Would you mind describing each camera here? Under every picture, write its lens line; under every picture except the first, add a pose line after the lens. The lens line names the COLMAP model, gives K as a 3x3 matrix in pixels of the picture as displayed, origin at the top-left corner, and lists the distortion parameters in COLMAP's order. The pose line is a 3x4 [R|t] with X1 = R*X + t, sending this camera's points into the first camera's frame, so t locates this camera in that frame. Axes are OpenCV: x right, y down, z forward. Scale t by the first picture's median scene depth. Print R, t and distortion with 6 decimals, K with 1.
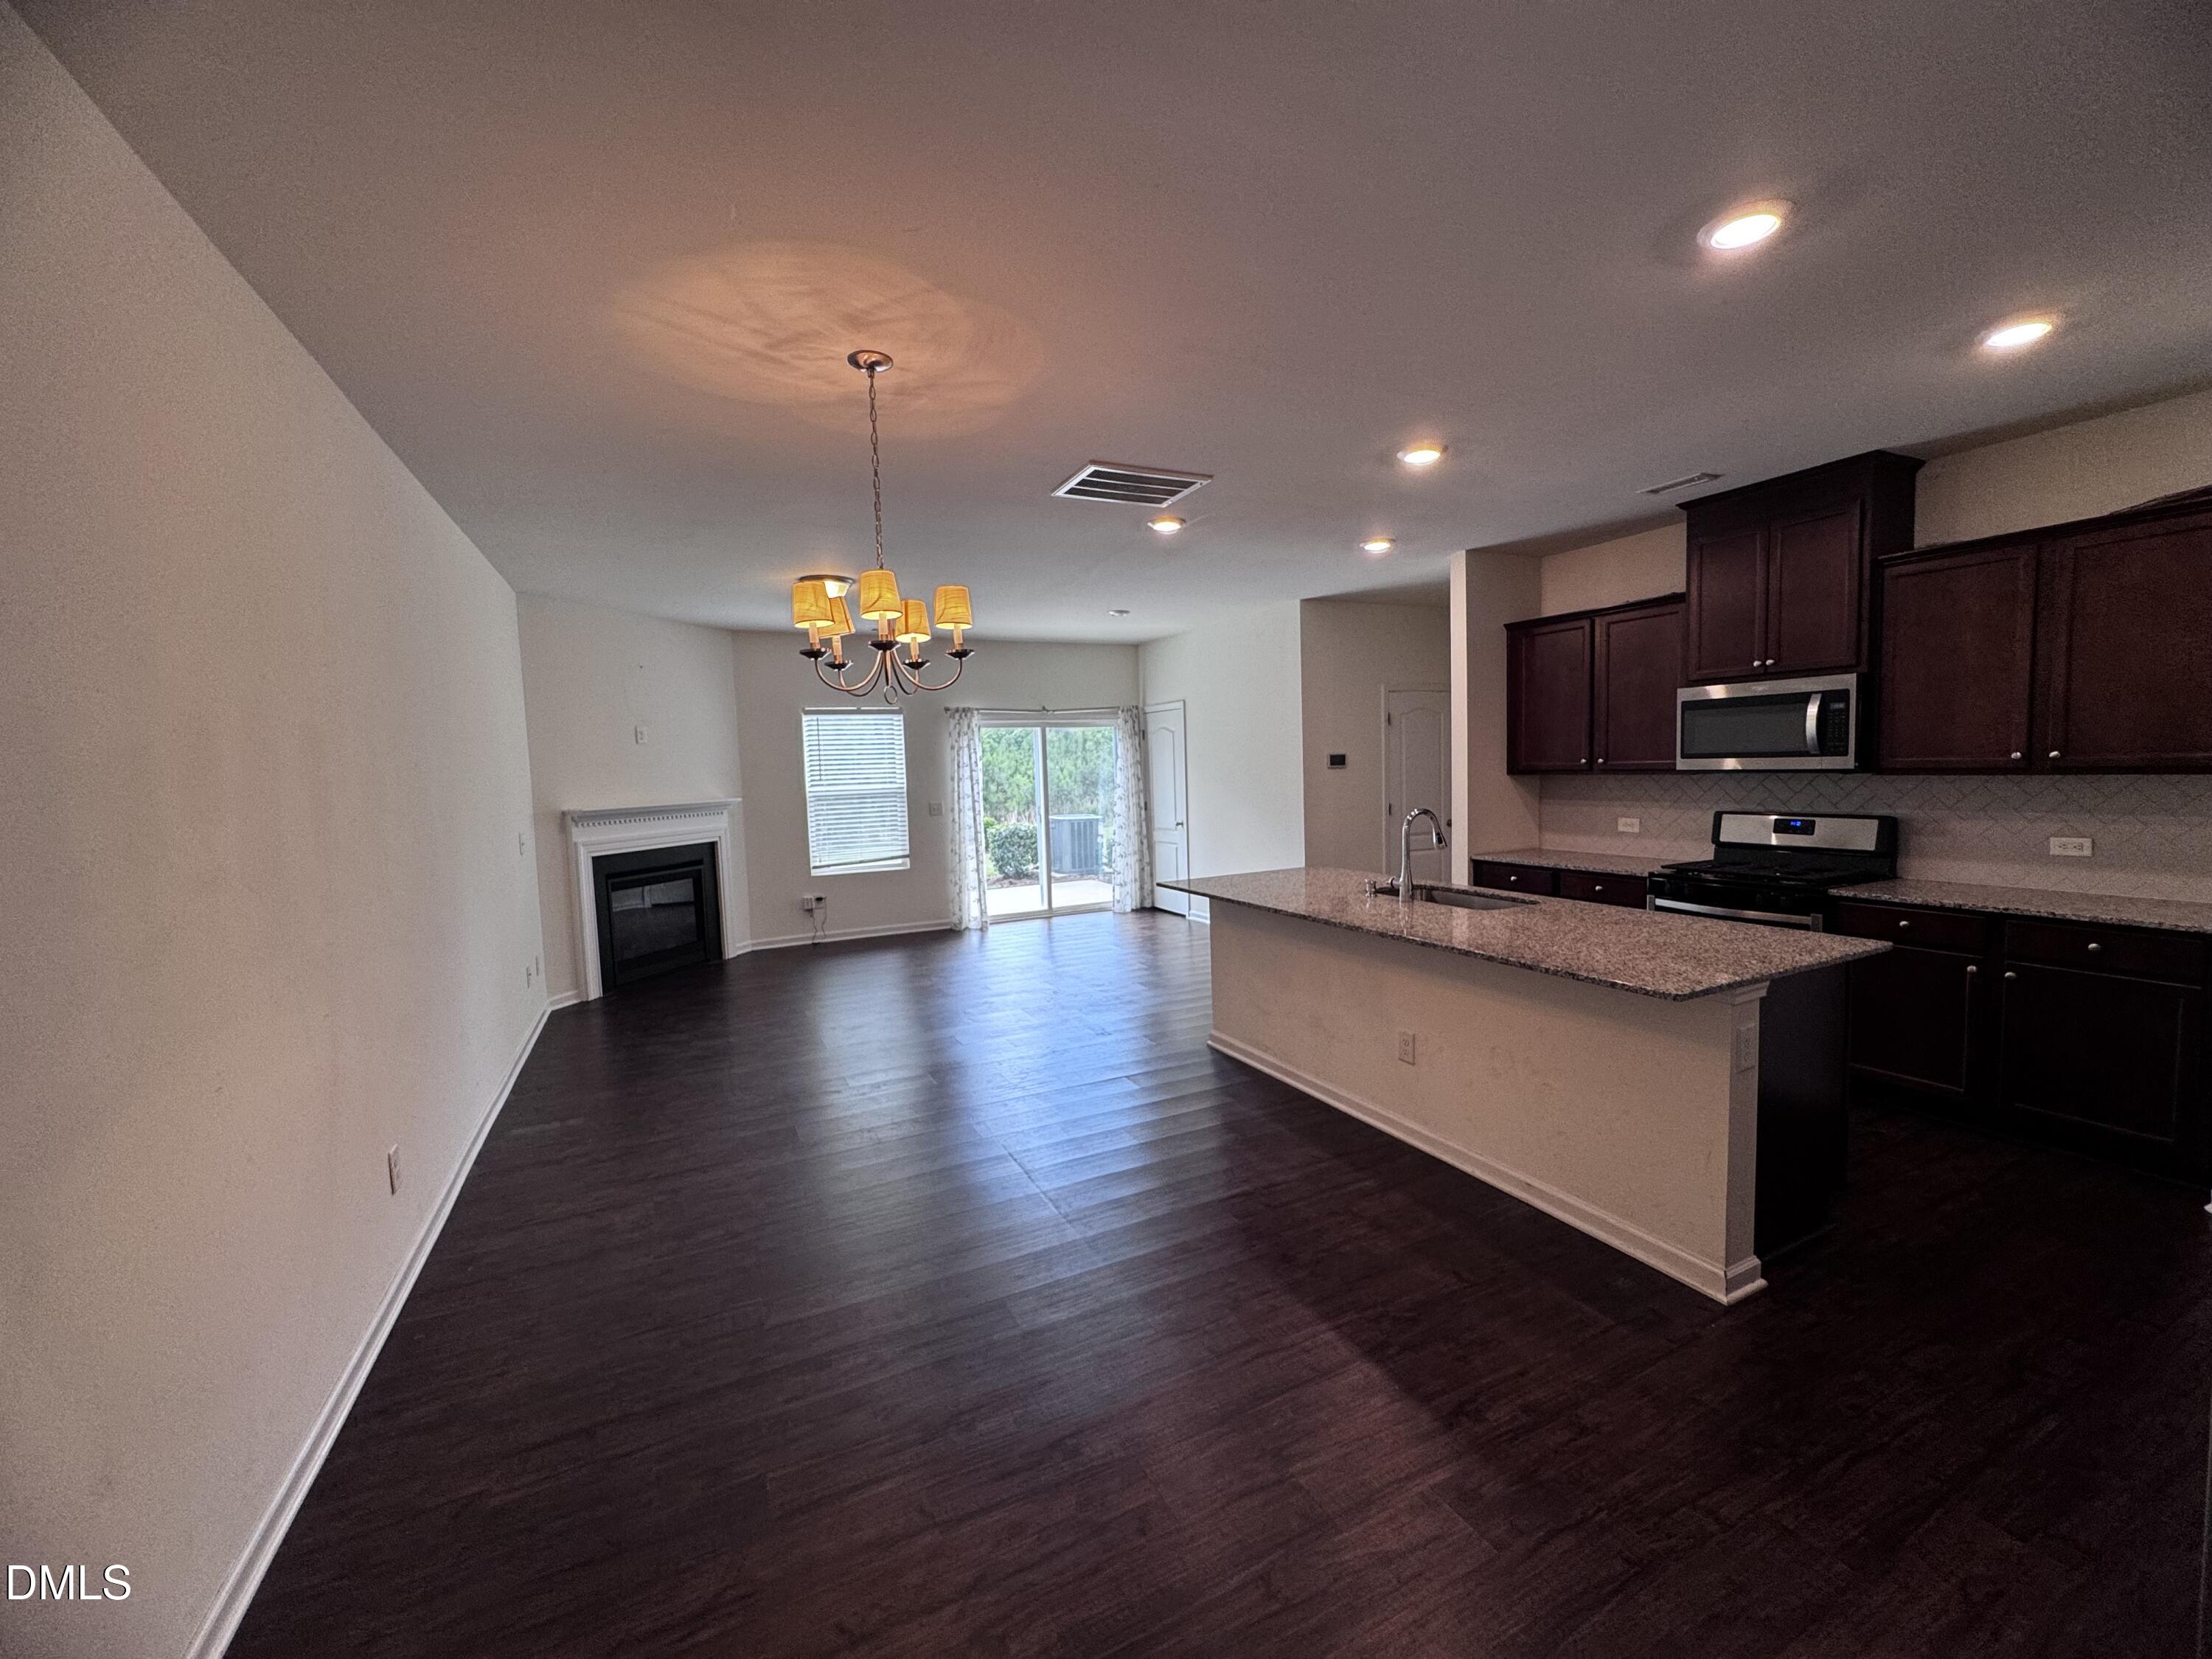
lens RADIAL K [[892.7, 0, 1105.7], [0, 892.7, 829.4], [0, 0, 1]] dist [-0.001658, -0.000141]
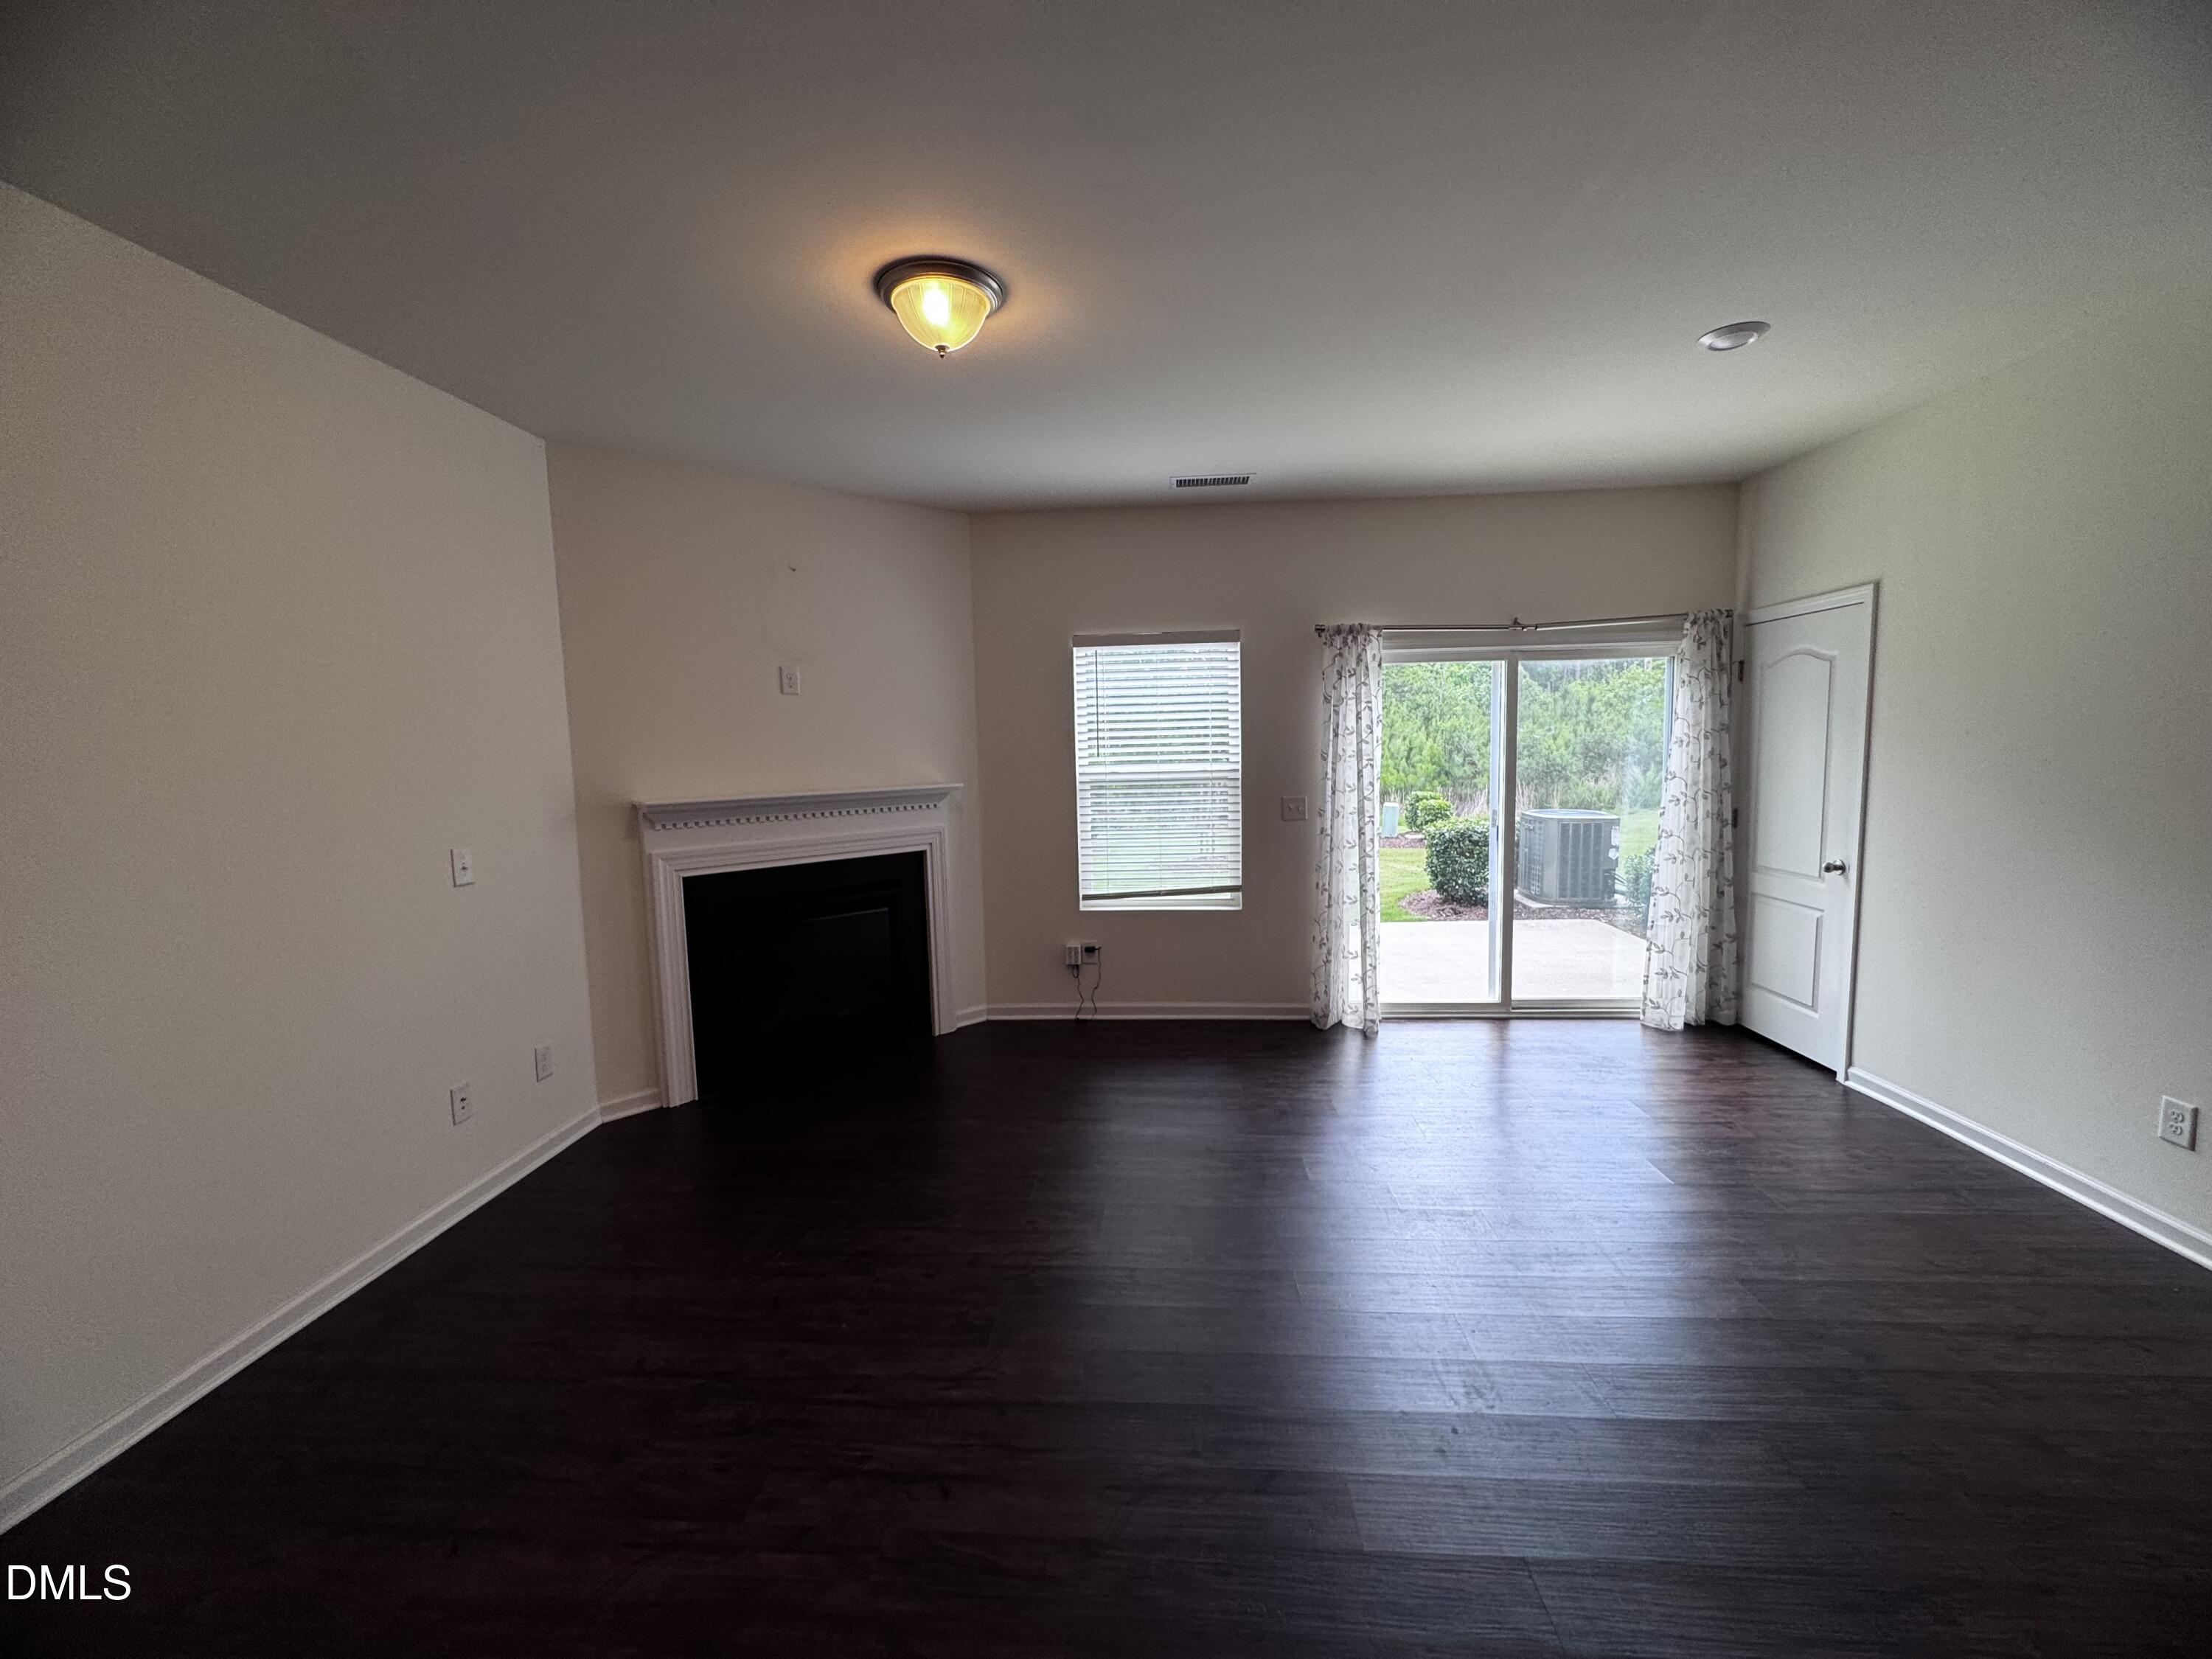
lens RADIAL K [[892.7, 0, 1098.7], [0, 892.7, 828.0], [0, 0, 1]] dist [-0.001658, -0.000141]
pose [[0.866878, 0.059517, -0.494955, -0.016130], [-0.040920, 0.997993, 0.048337, -0.032767], [0.496838, -0.021649, 0.867573, 0.440782]]
